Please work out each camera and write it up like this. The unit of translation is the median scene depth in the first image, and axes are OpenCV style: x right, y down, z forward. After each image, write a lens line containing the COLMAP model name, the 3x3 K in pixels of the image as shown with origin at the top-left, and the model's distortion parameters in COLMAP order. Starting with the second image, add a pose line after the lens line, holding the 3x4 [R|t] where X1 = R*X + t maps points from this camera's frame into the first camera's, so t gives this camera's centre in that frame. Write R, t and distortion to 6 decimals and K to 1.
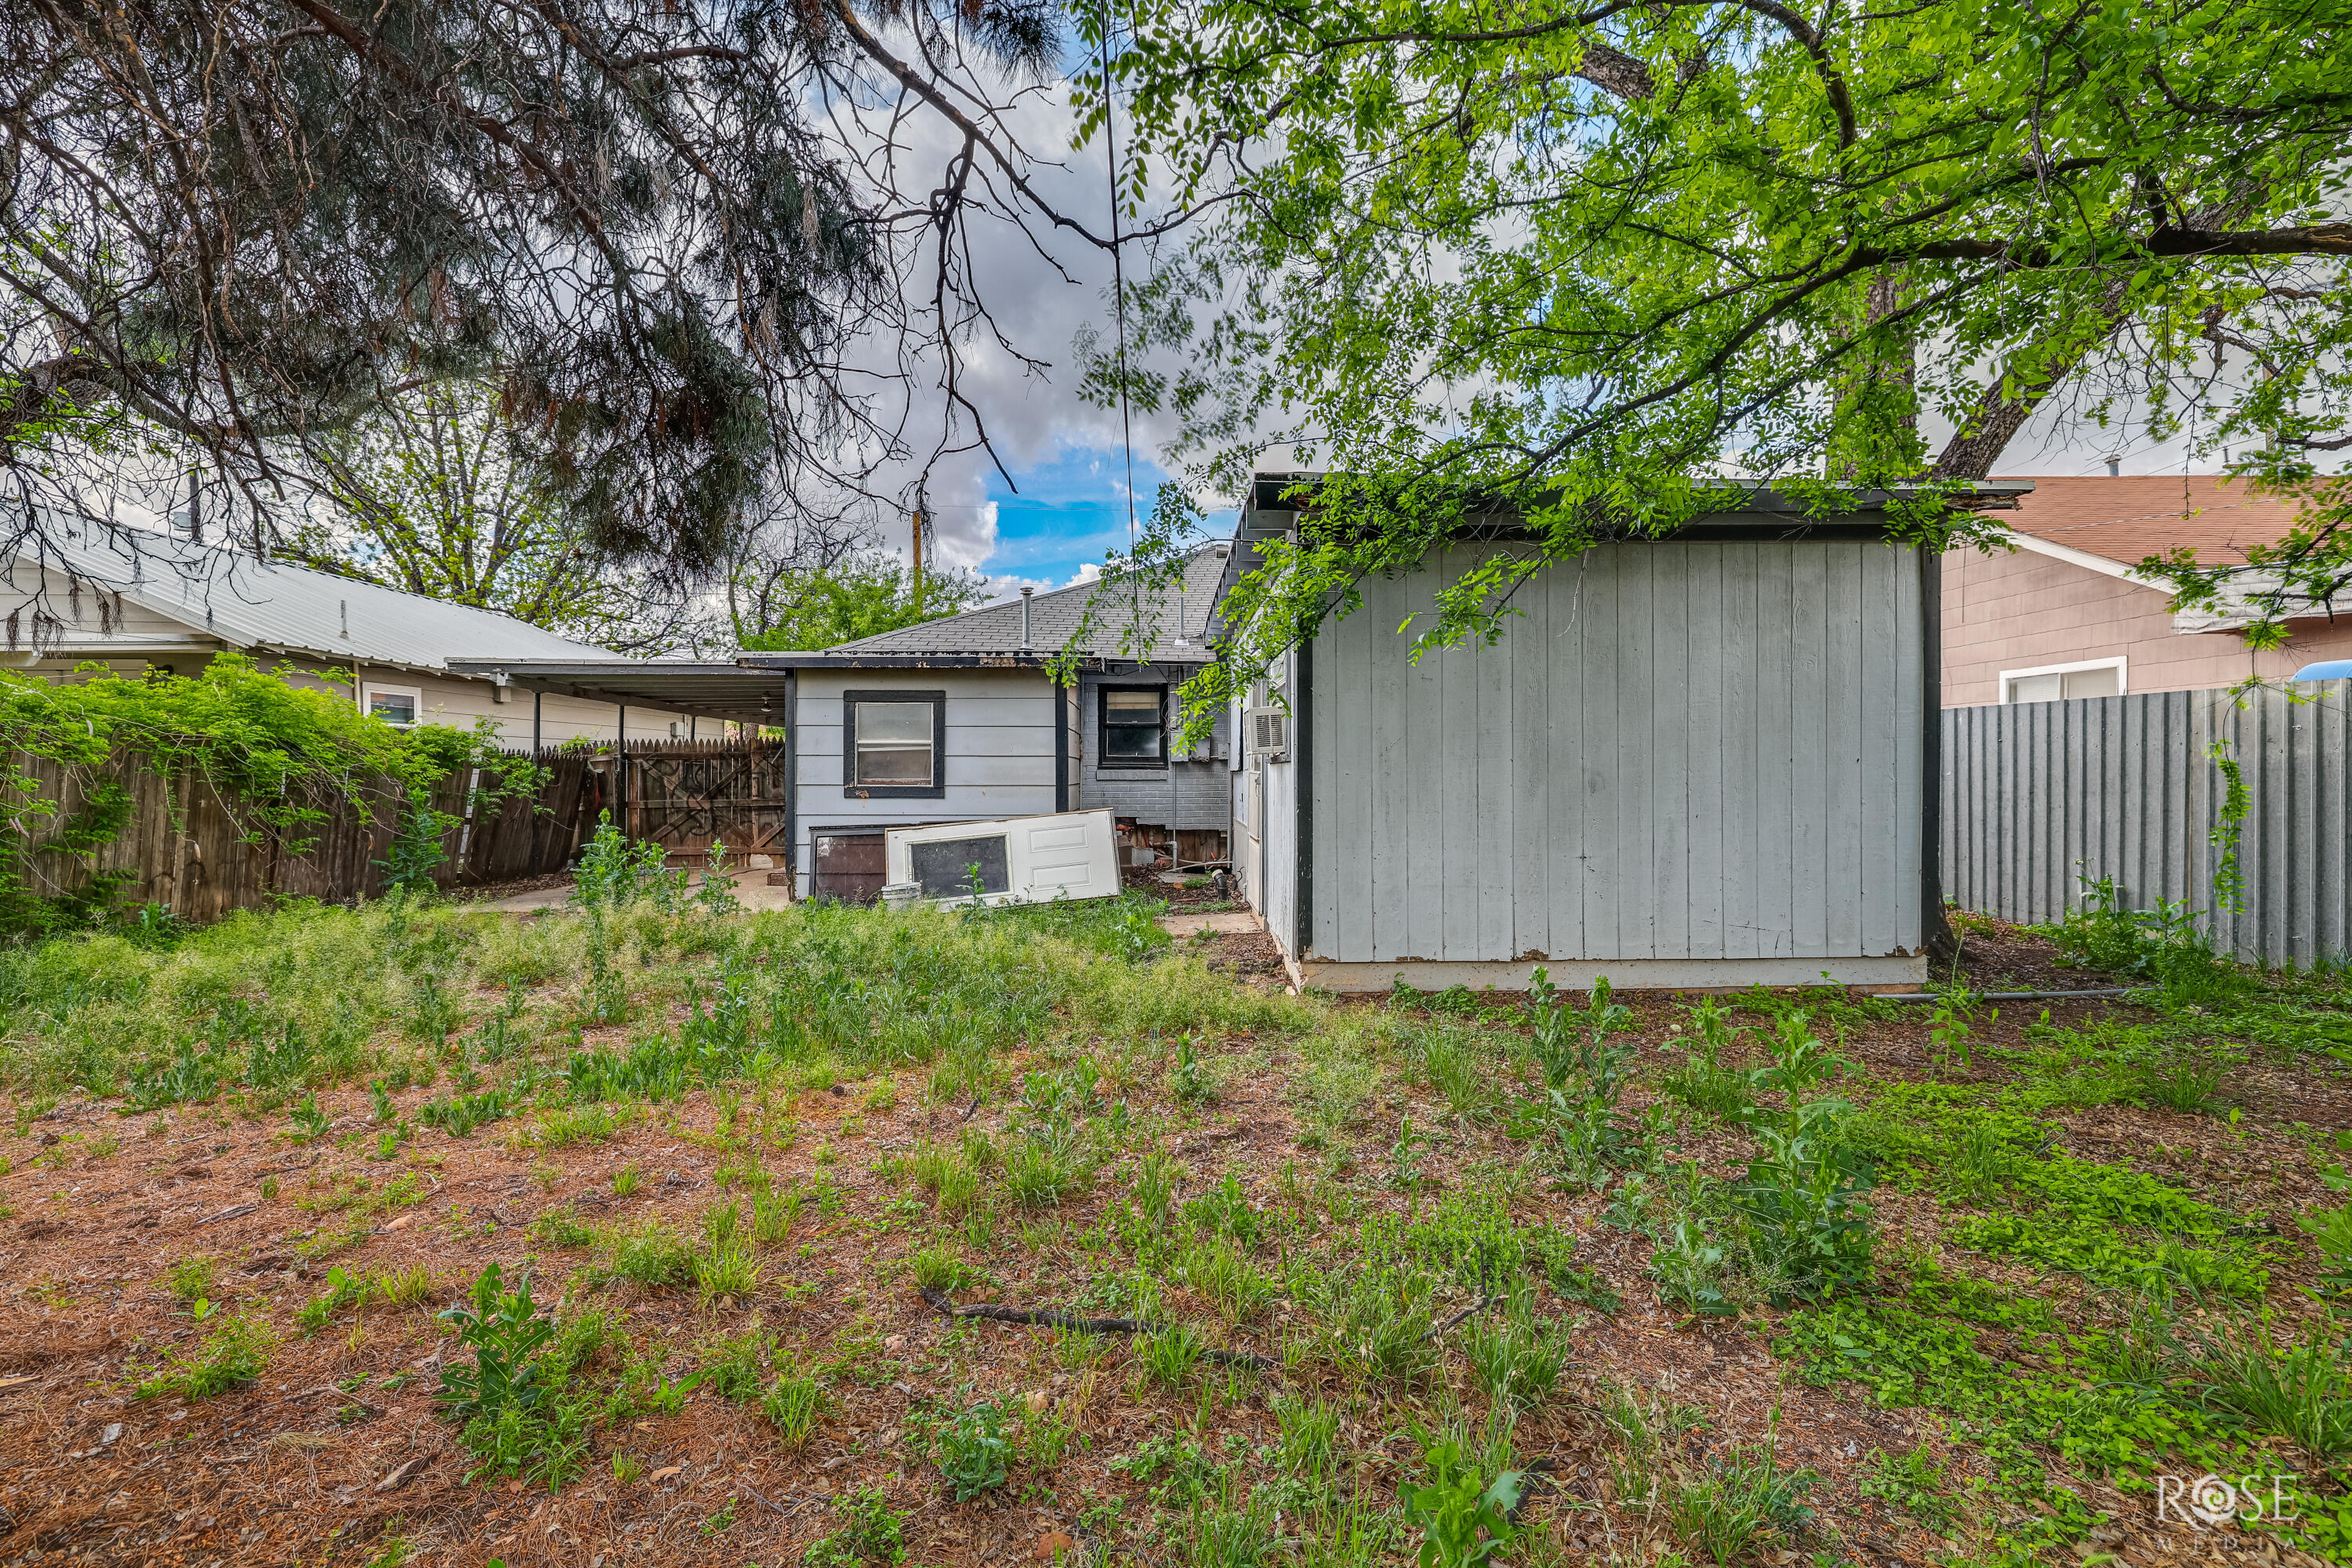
lens RADIAL K [[978.9, 0, 1188.6], [0, 978.9, 779.3], [0, 0, 1]] dist [0.001109, 0.000354]
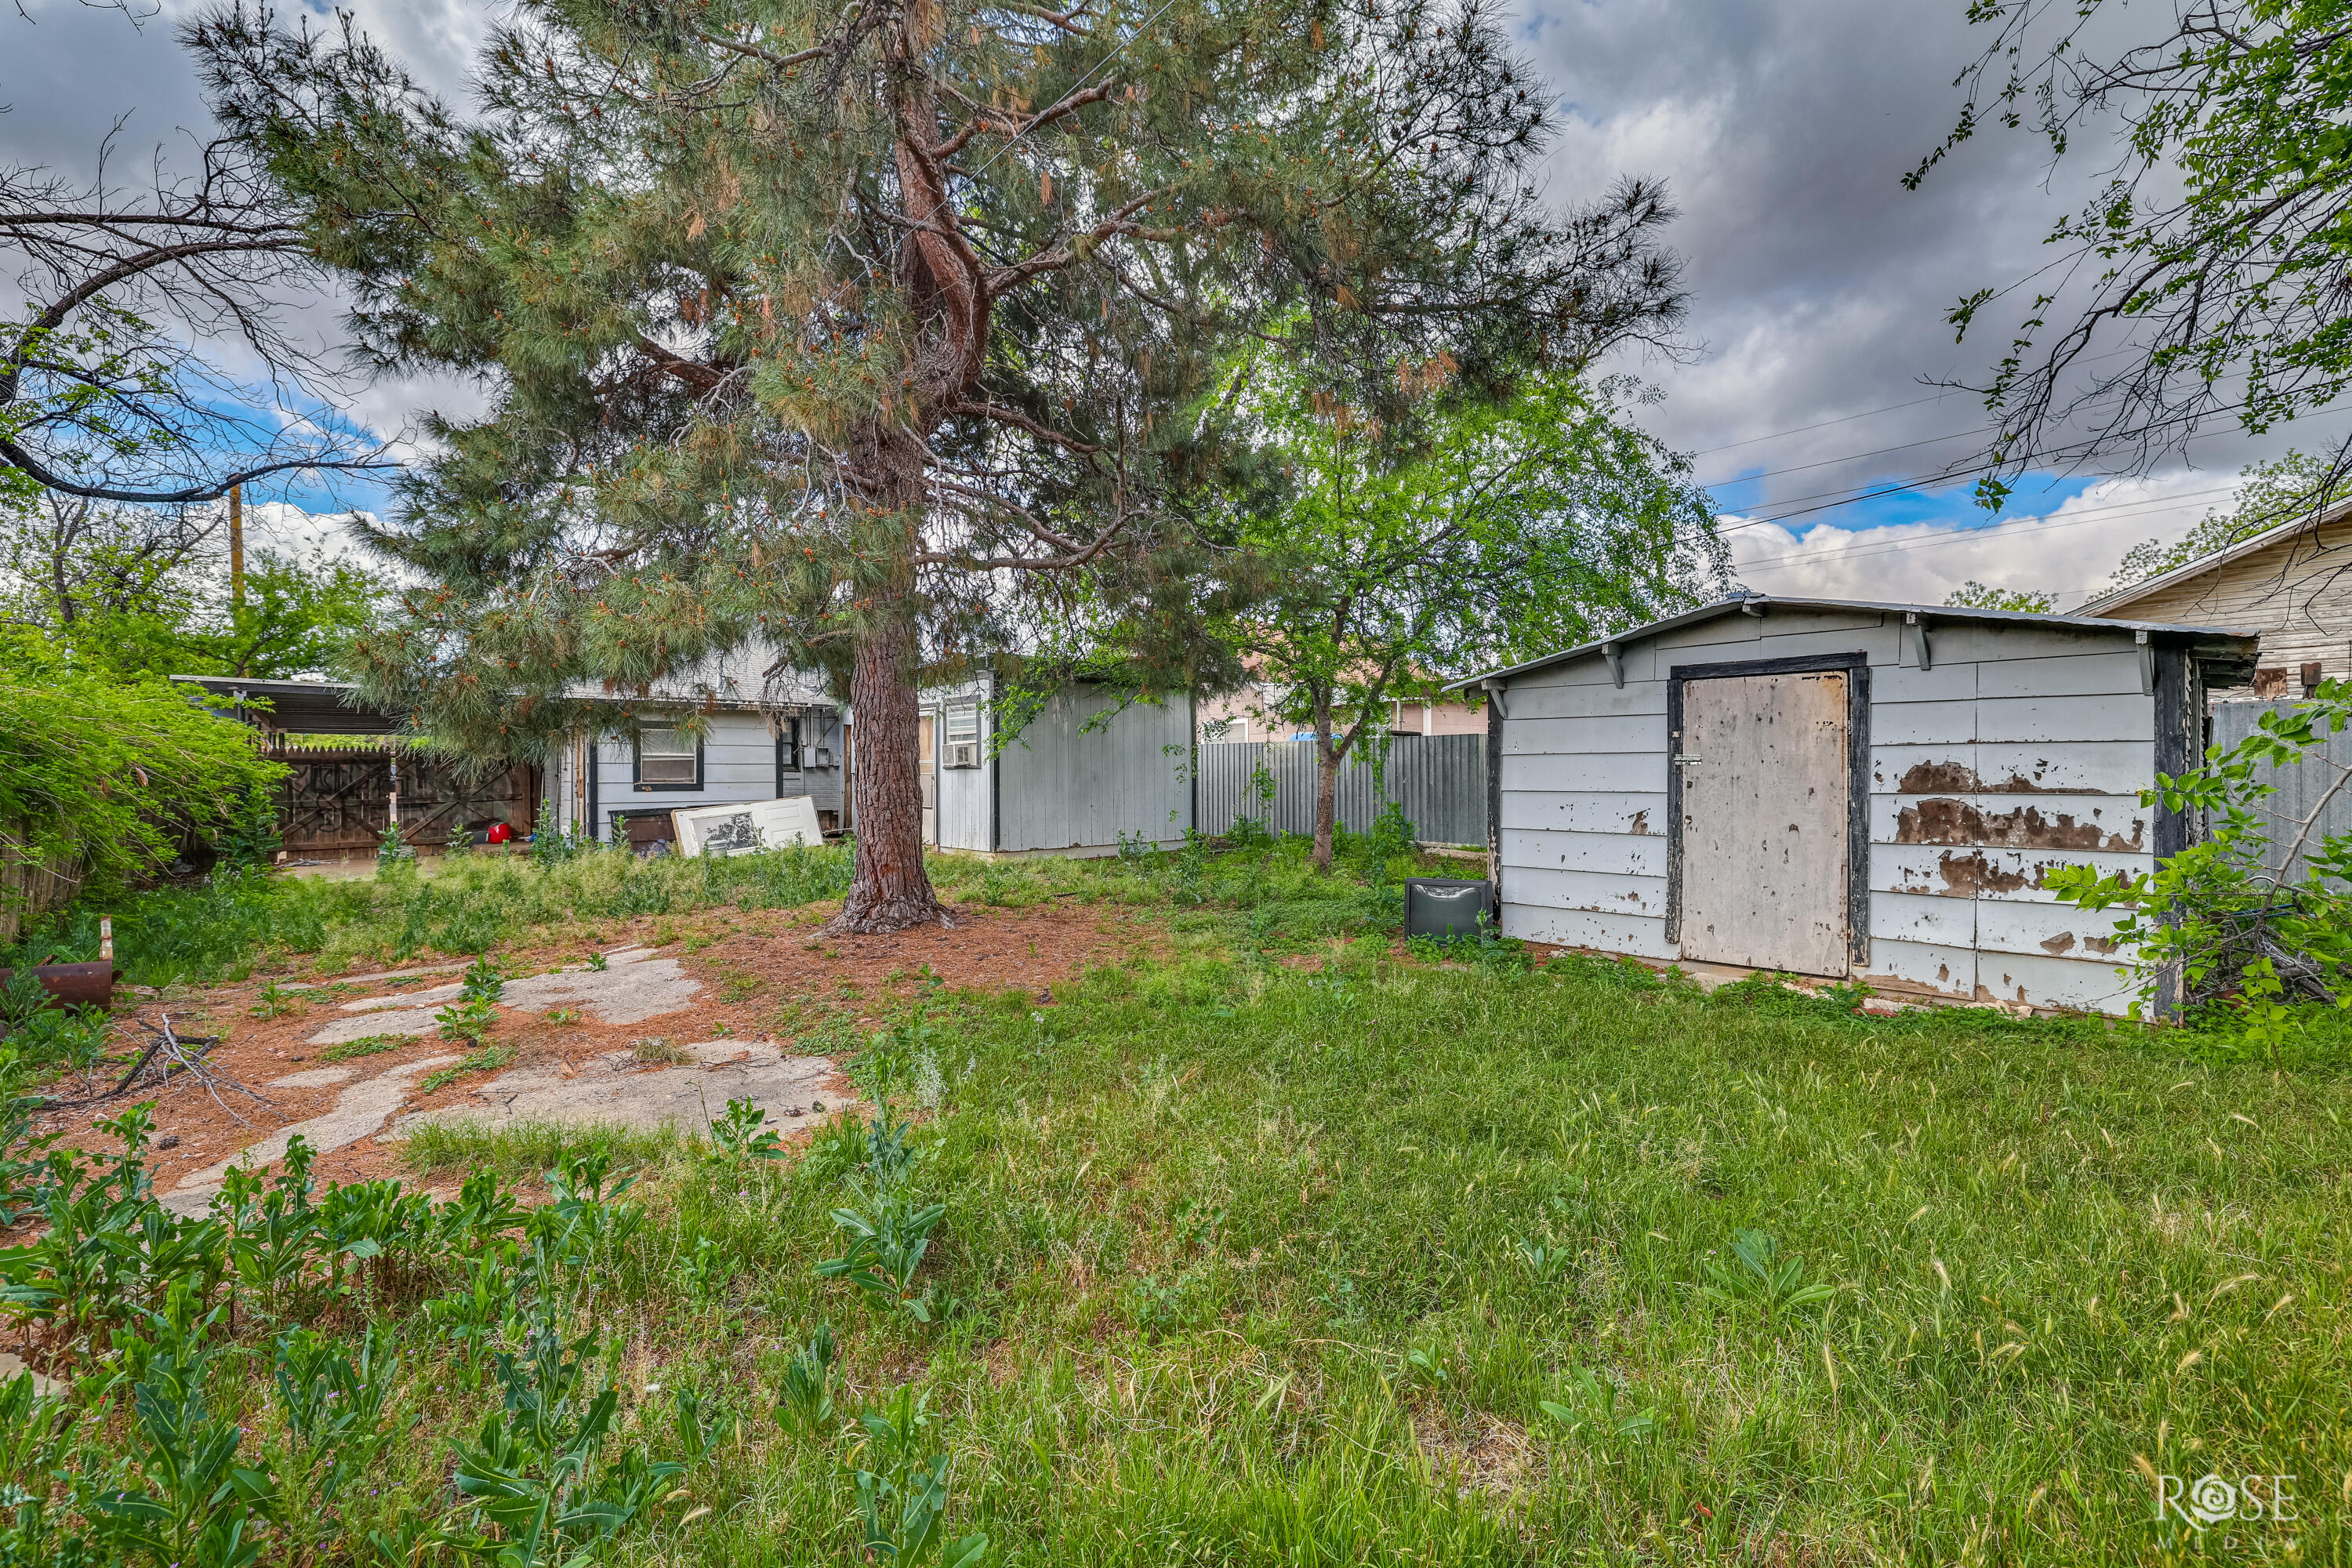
lens RADIAL K [[978.9, 0, 1188.6], [0, 978.9, 779.3], [0, 0, 1]] dist [0.001109, 0.000354]
pose [[0.760091, -0.006057, 0.649788, -0.993575], [0.006450, 0.999978, 0.001776, 0.004450], [-0.649784, 0.002842, 0.760113, -1.039028]]
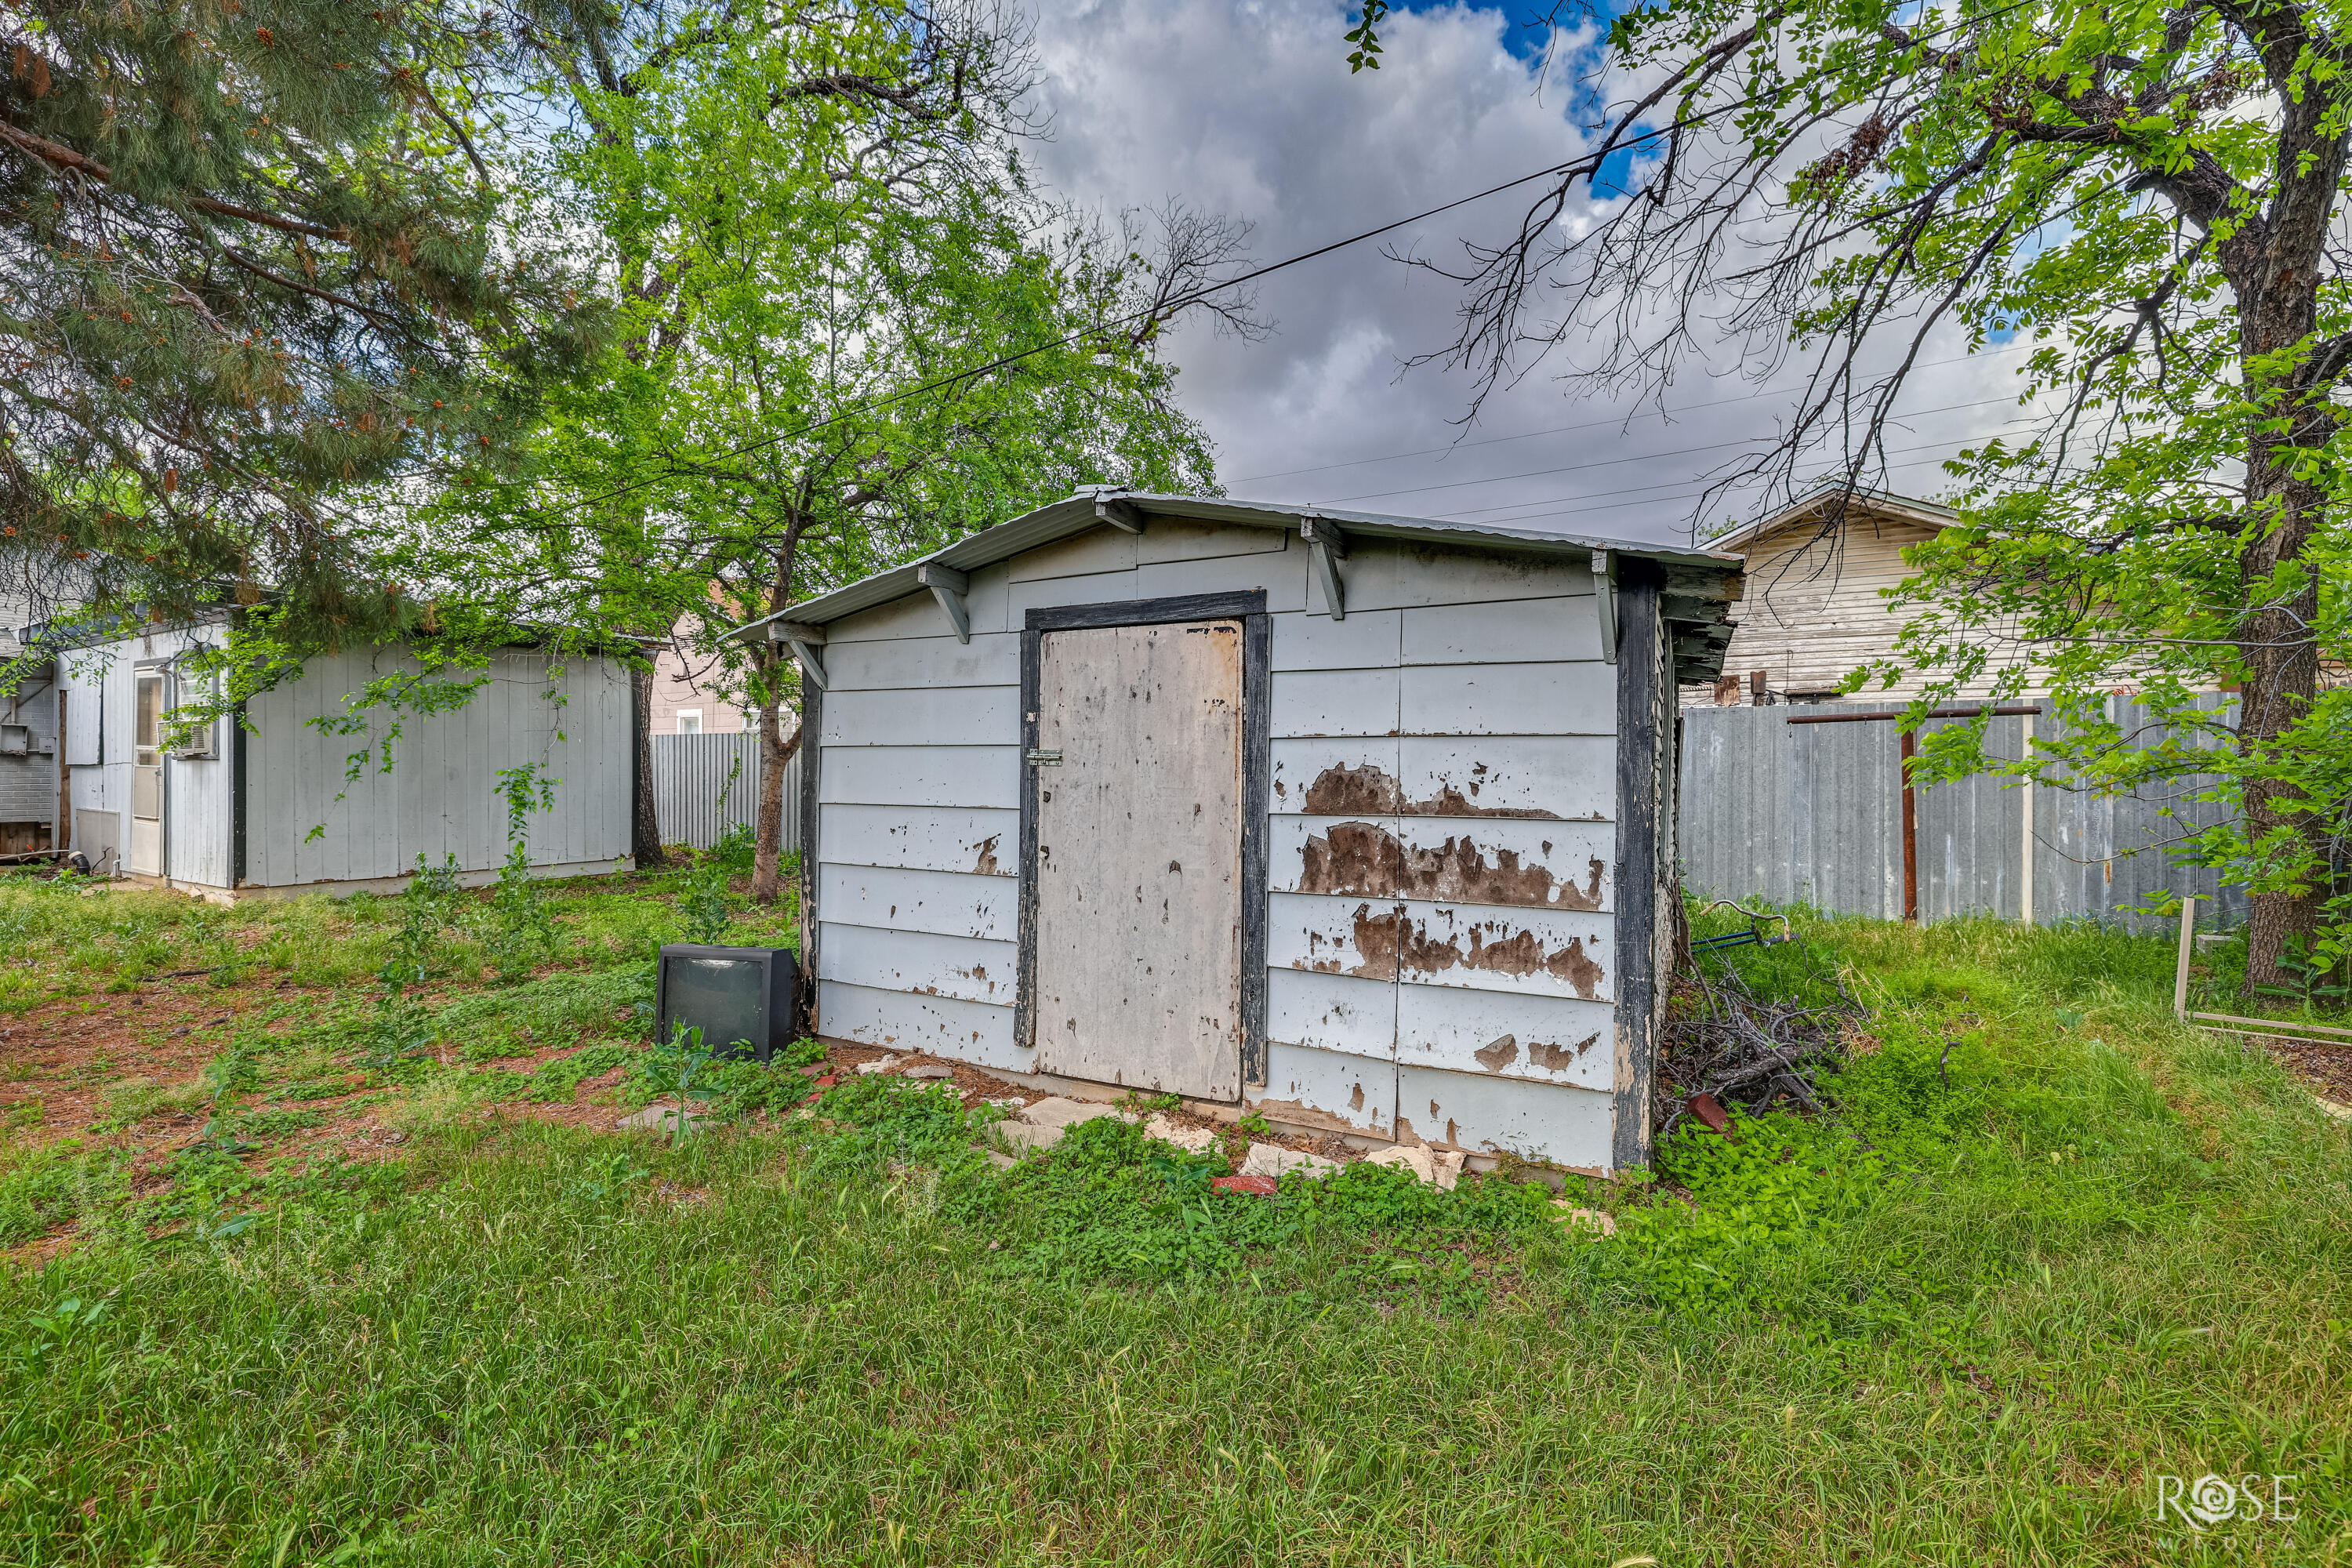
lens RADIAL K [[978.9, 0, 1188.6], [0, 978.9, 779.3], [0, 0, 1]] dist [0.001109, 0.000354]
pose [[0.508879, -0.003172, 0.860832, -0.415934], [-0.001708, 0.999988, 0.004695, 0.000185], [-0.860836, -0.003859, 0.508868, -1.009888]]
